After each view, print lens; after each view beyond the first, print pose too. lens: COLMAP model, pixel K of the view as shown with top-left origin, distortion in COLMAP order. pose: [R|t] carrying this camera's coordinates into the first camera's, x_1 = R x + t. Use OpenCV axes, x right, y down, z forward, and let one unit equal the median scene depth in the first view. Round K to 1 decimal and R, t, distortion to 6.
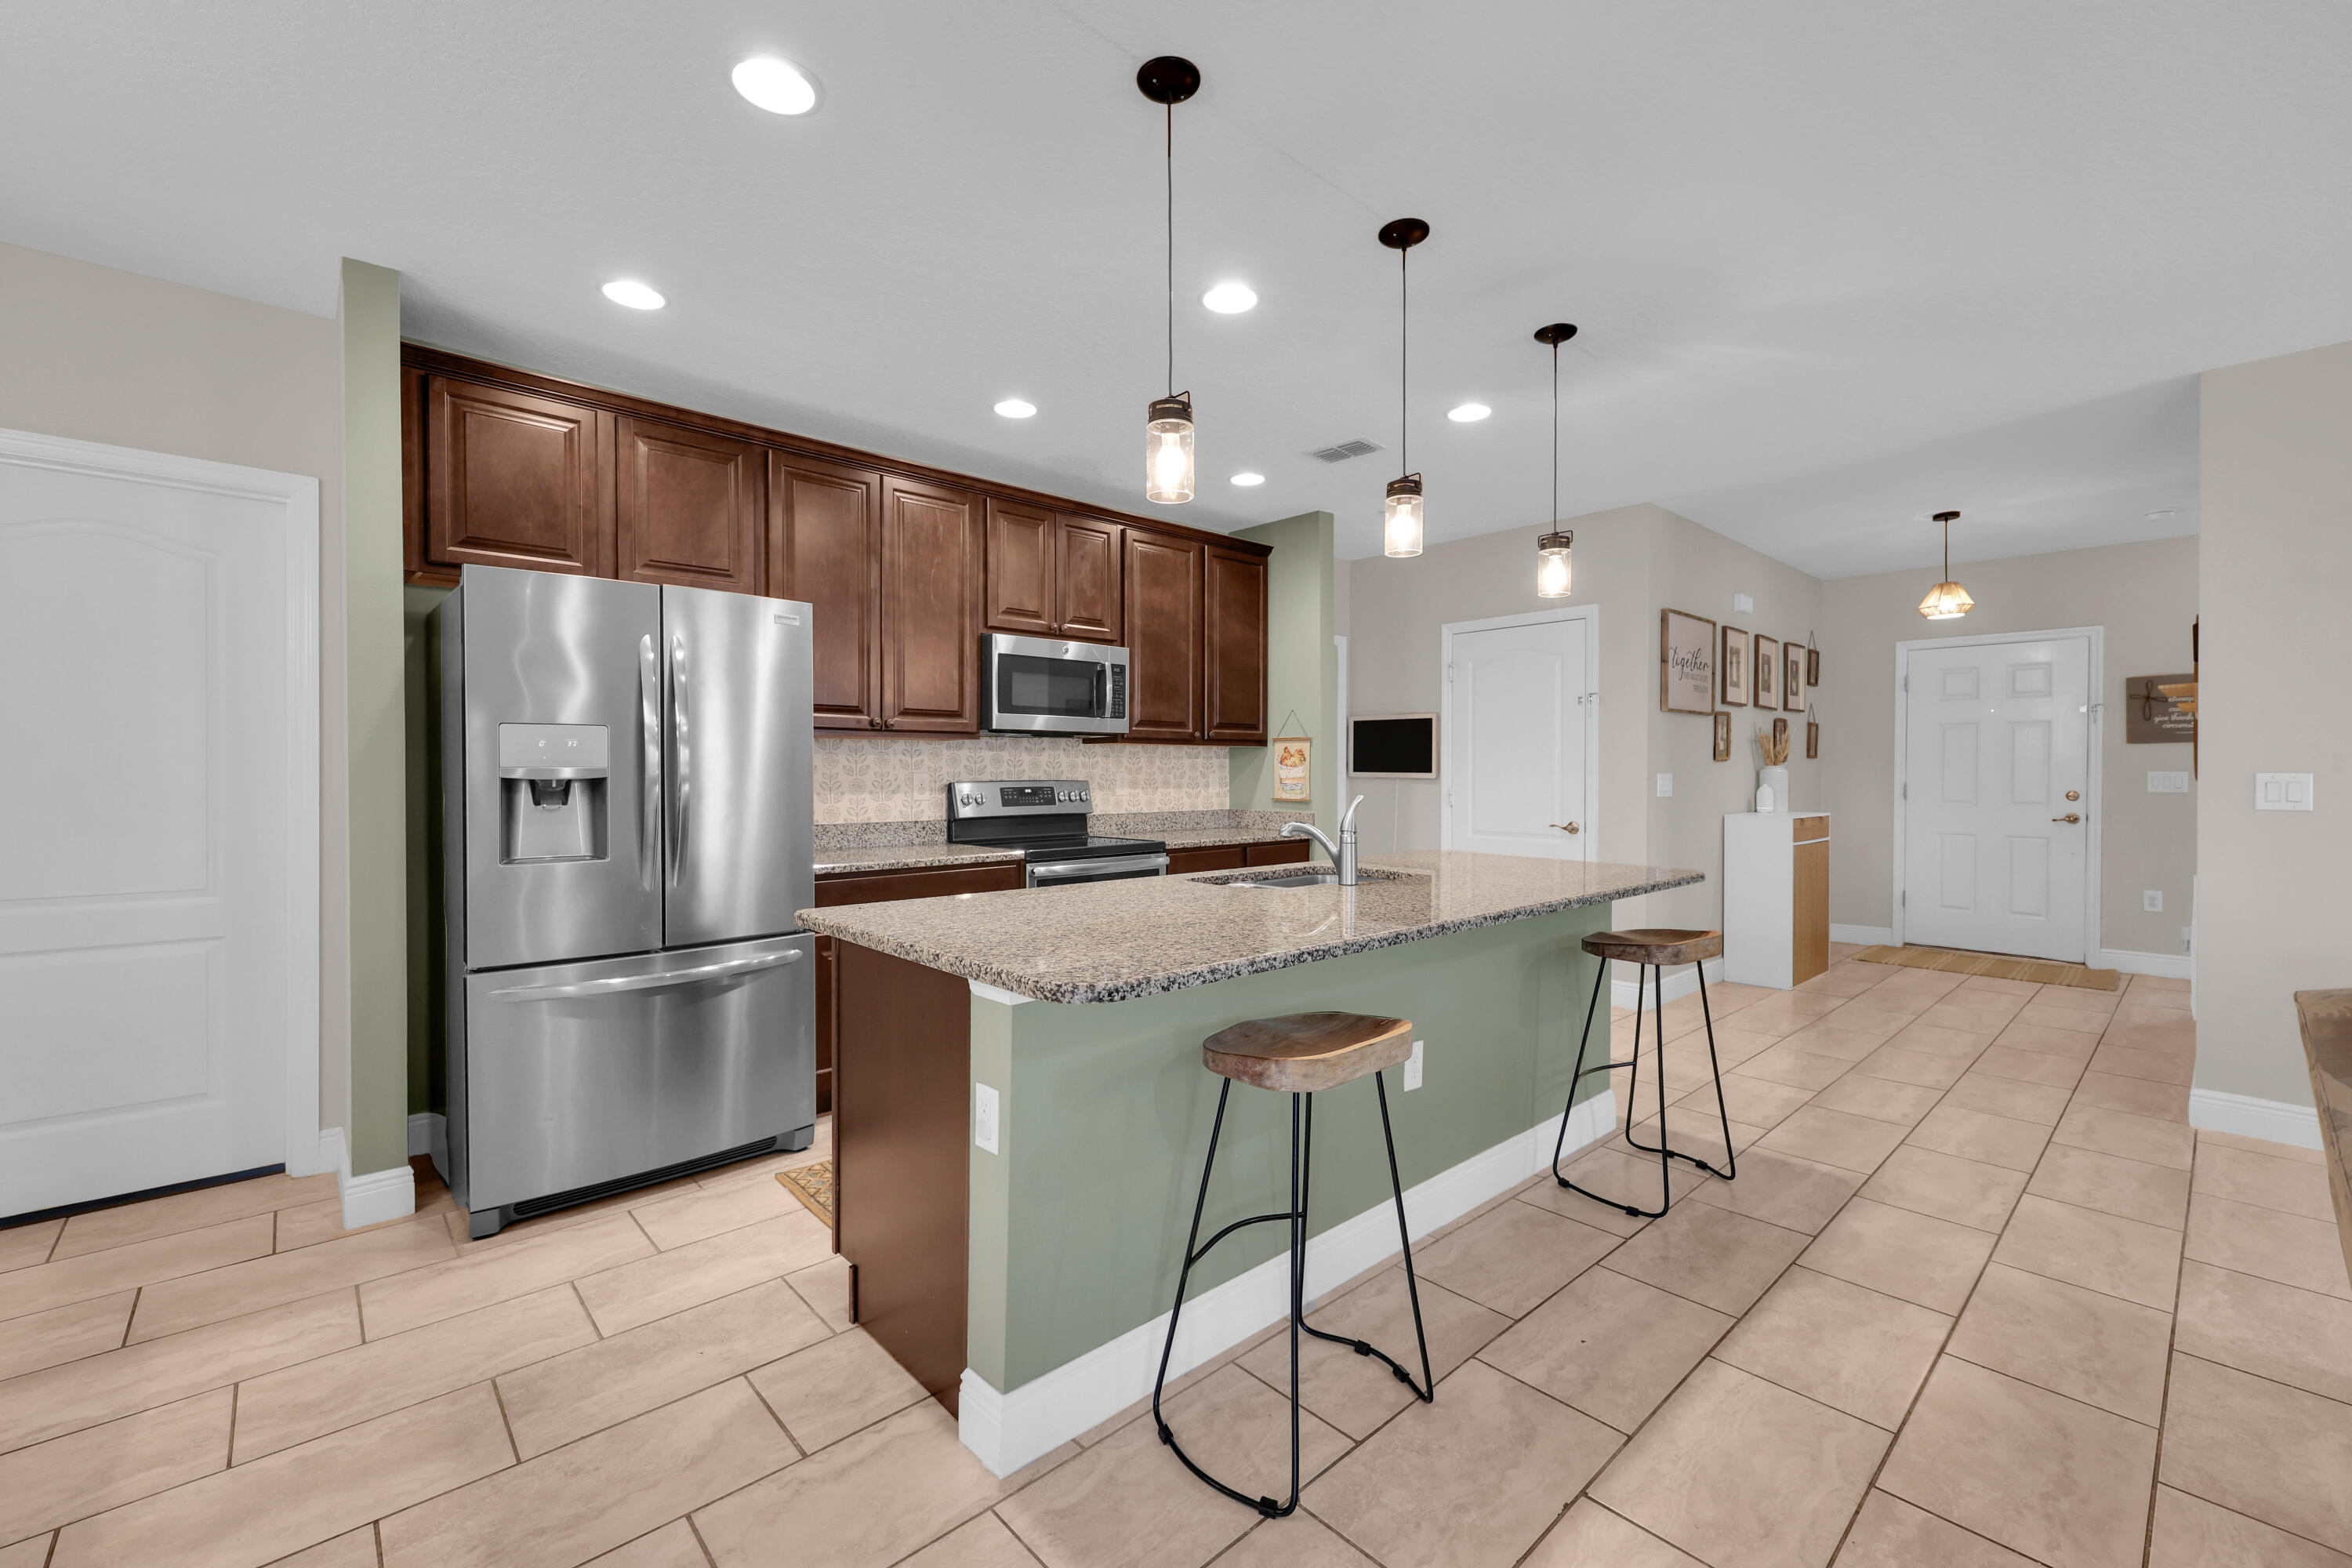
lens RADIAL K [[962.2, 0, 1174.0], [0, 962.2, 778.0], [0, 0, 1]] dist [0.001830, -0.000098]
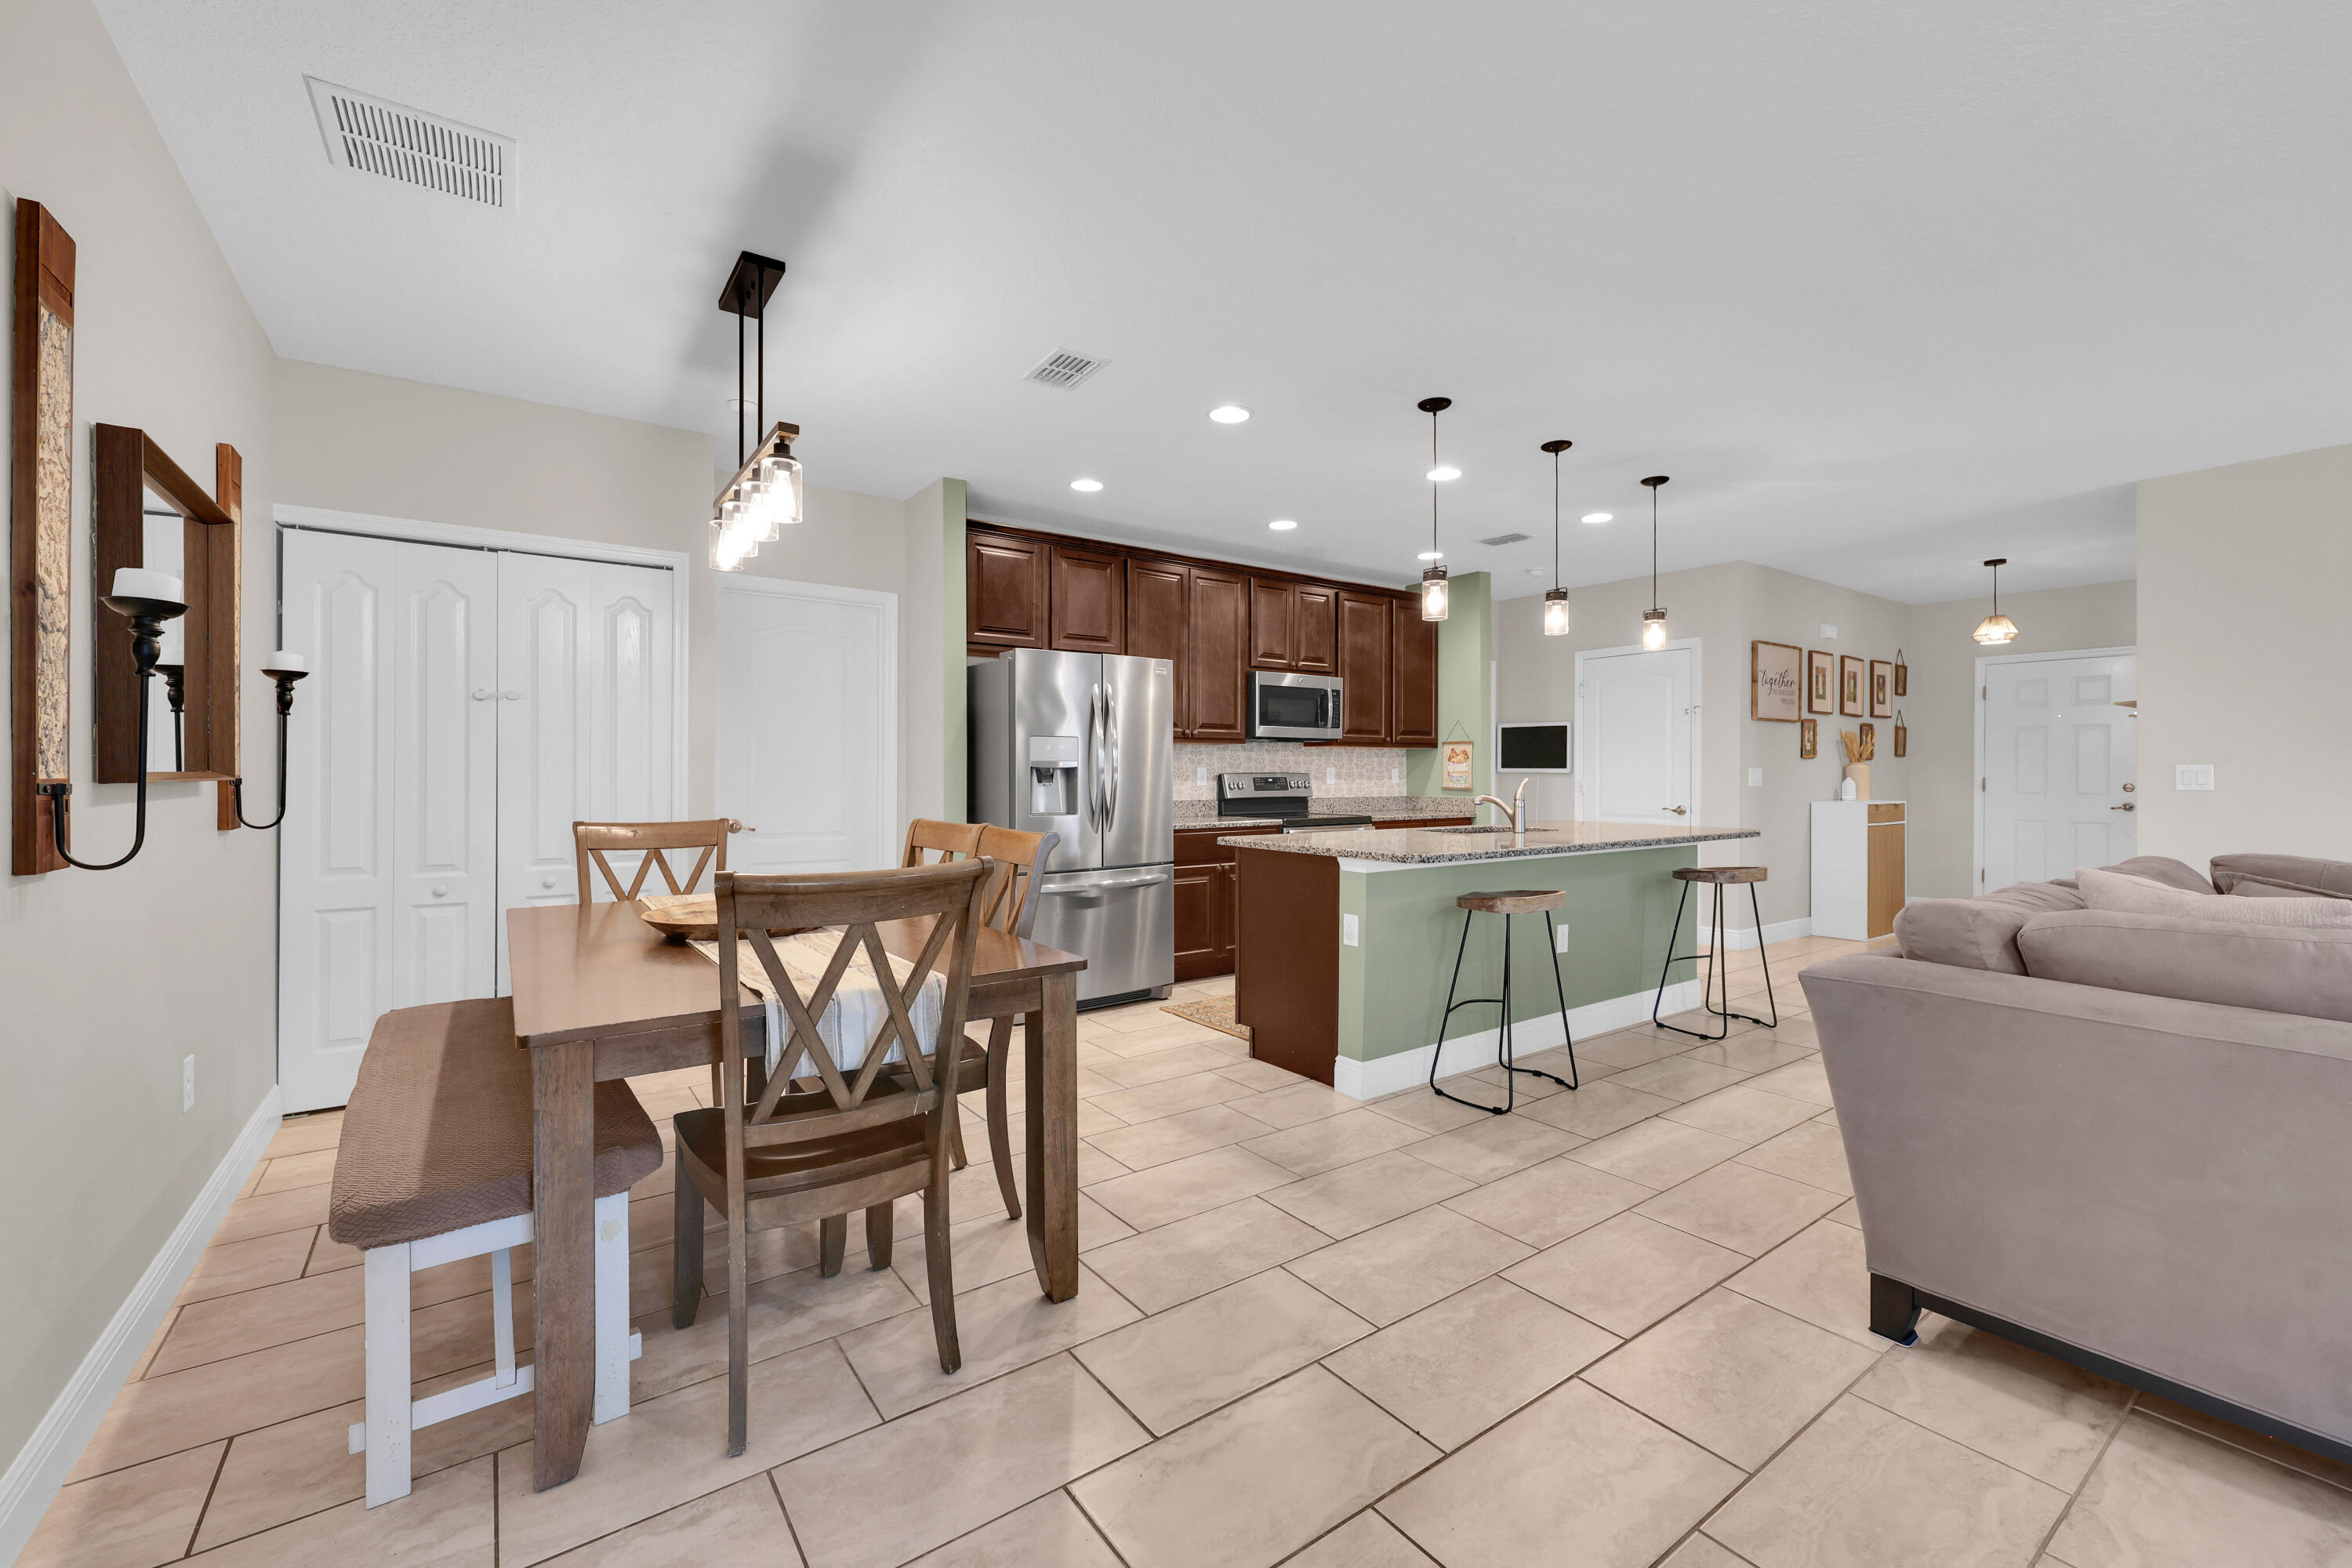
lens RADIAL K [[962.2, 0, 1176.3], [0, 962.2, 774.6], [0, 0, 1]] dist [0.001830, -0.000098]
pose [[0.993375, 0.000095, -0.114917, -0.184074], [-0.000806, 0.999981, -0.006135, 0.020516], [0.114914, 0.006187, 0.993356, -0.602997]]
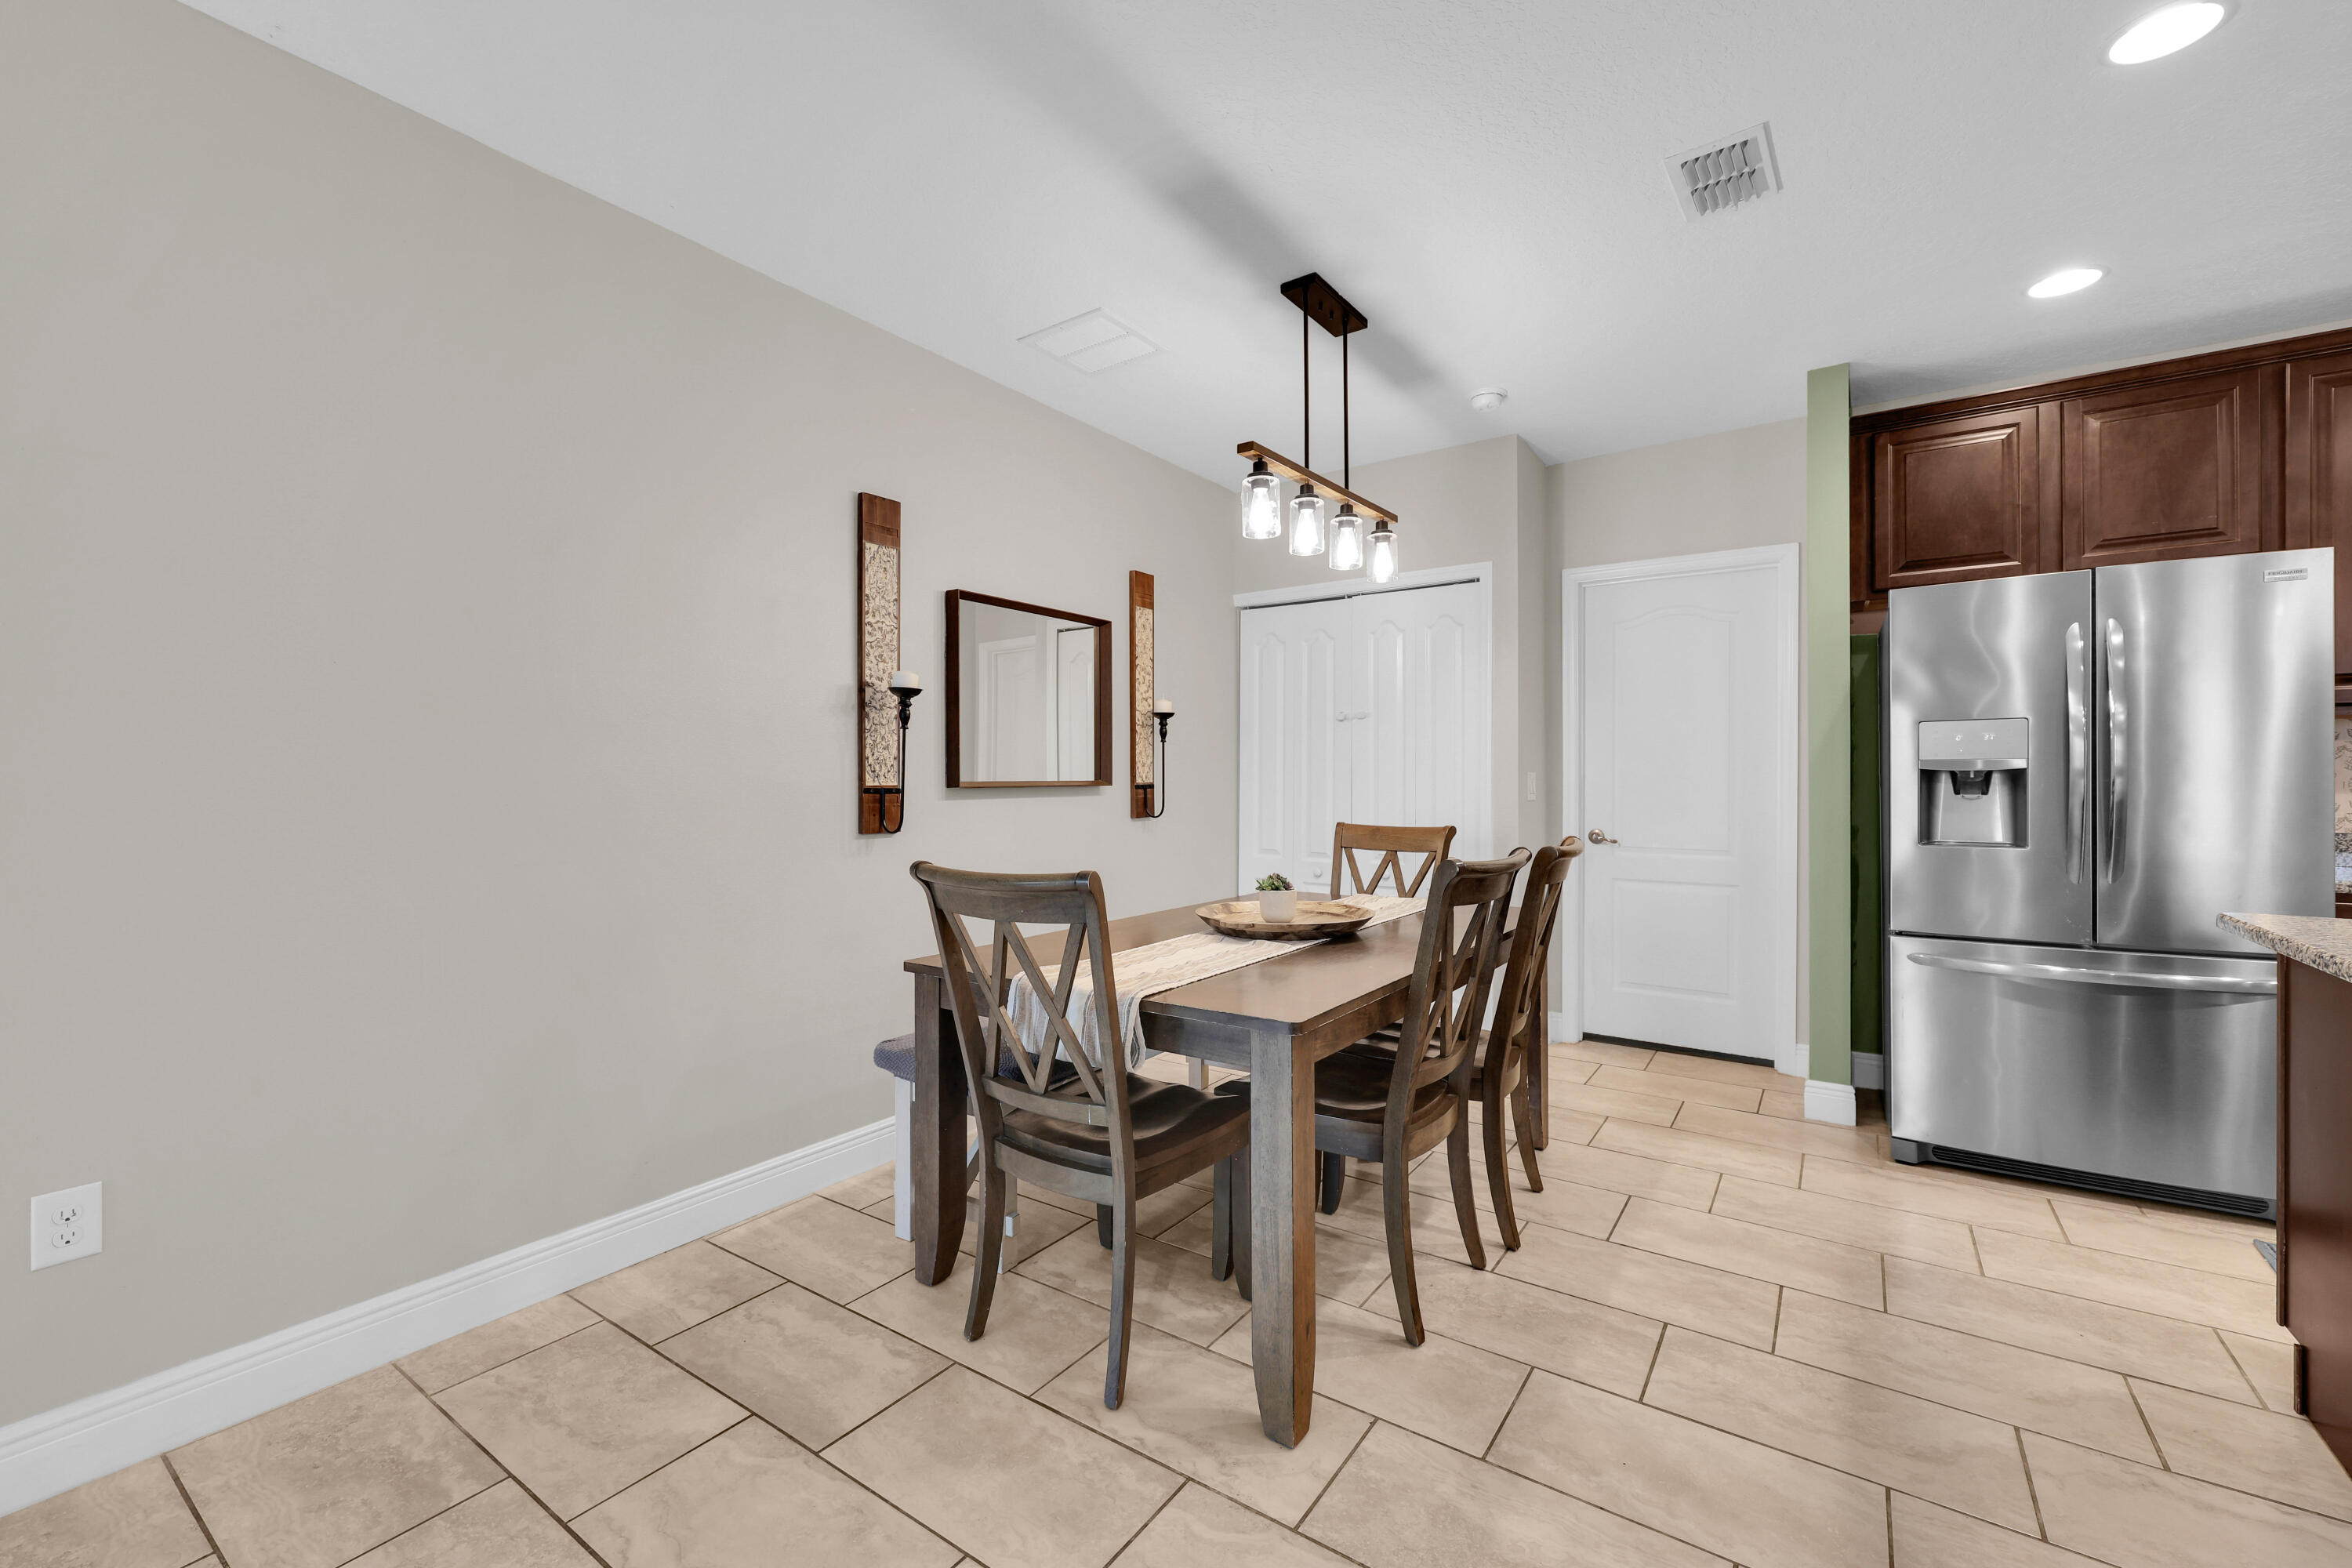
lens RADIAL K [[962.2, 0, 1179.1], [0, 962.2, 781.8], [0, 0, 1]] dist [0.001830, -0.000098]
pose [[0.219611, 0.001459, -0.975586, 0.187821], [-0.004811, 0.999988, 0.000413, 0.014846], [0.975576, 0.004603, 0.219616, -0.095022]]
